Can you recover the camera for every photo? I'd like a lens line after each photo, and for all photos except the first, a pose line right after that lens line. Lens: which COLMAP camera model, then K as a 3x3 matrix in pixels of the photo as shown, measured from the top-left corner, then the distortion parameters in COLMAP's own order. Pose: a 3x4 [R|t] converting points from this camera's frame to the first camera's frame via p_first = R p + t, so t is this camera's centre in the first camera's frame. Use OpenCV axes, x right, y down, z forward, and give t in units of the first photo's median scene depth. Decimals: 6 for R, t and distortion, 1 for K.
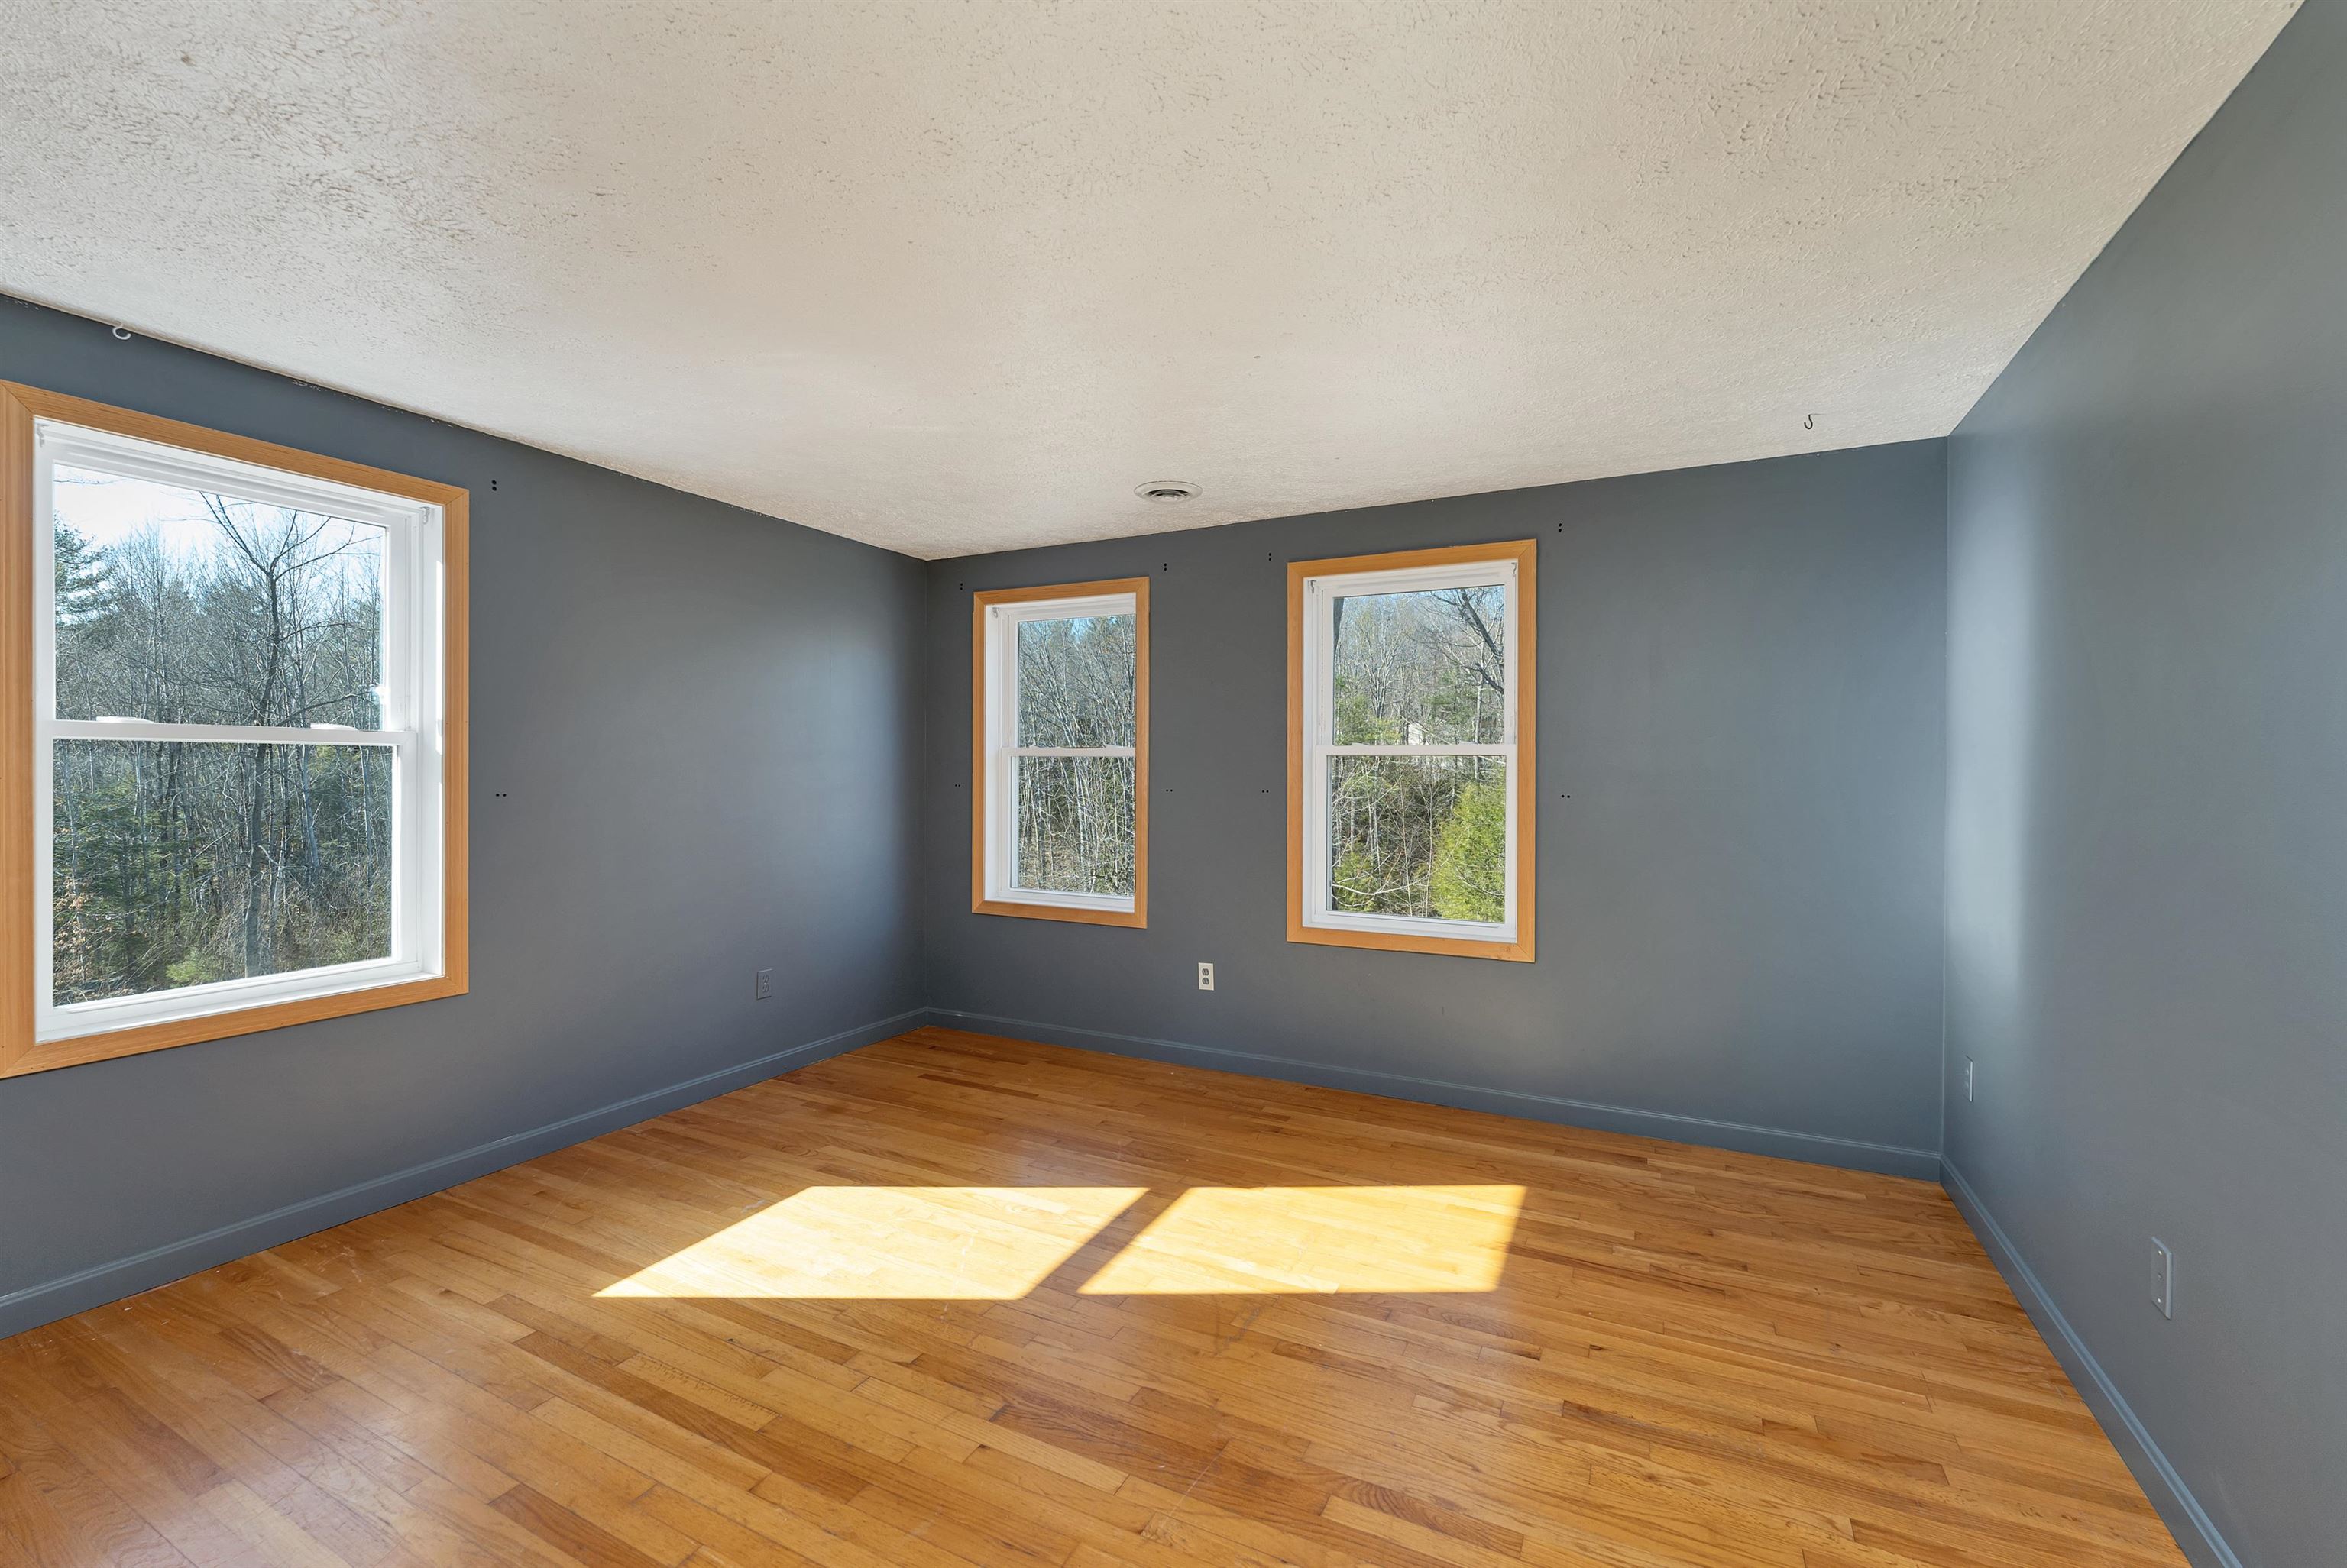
lens RADIAL K [[981.3, 0, 1168.9], [0, 981.3, 777.6], [0, 0, 1]] dist [0.000671, 0.000392]
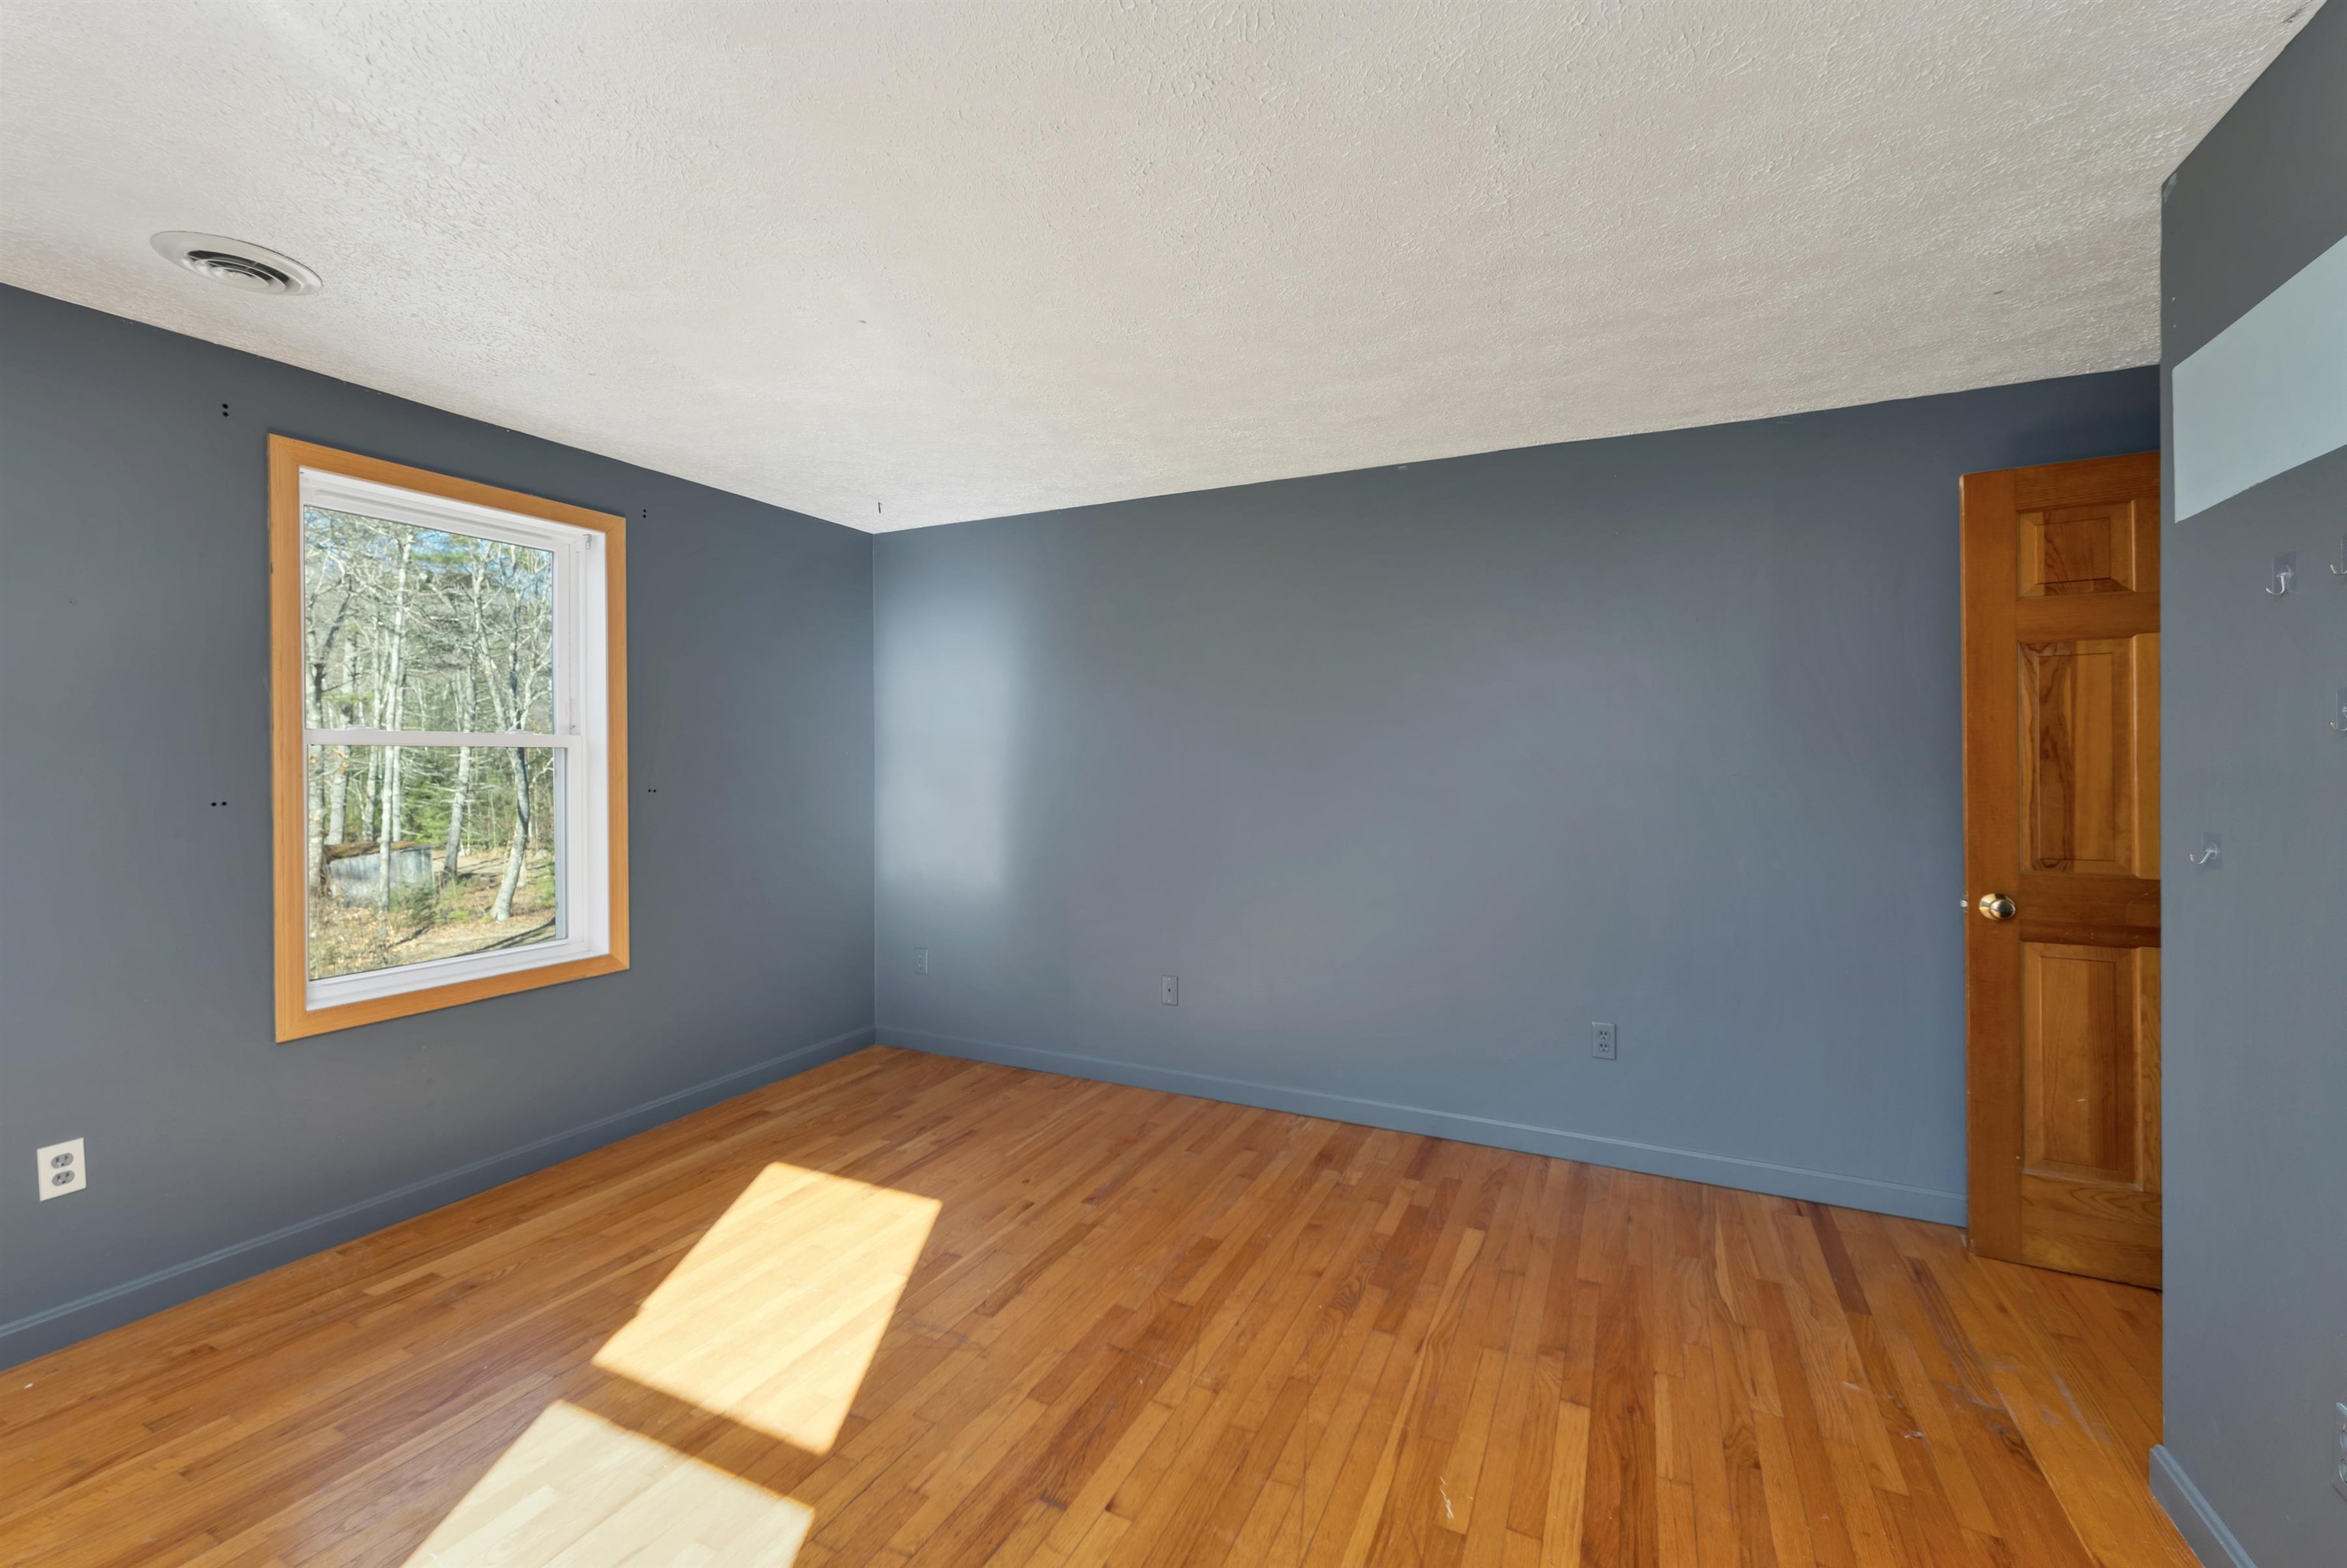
lens RADIAL K [[981.3, 0, 1170.6], [0, 981.3, 765.6], [0, 0, 1]] dist [0.000671, 0.000392]
pose [[-0.022686, -0.010360, 0.999689, -0.699616], [0.011147, 0.999882, 0.010615, -0.012491], [-0.999681, 0.011384, -0.022567, 0.607585]]
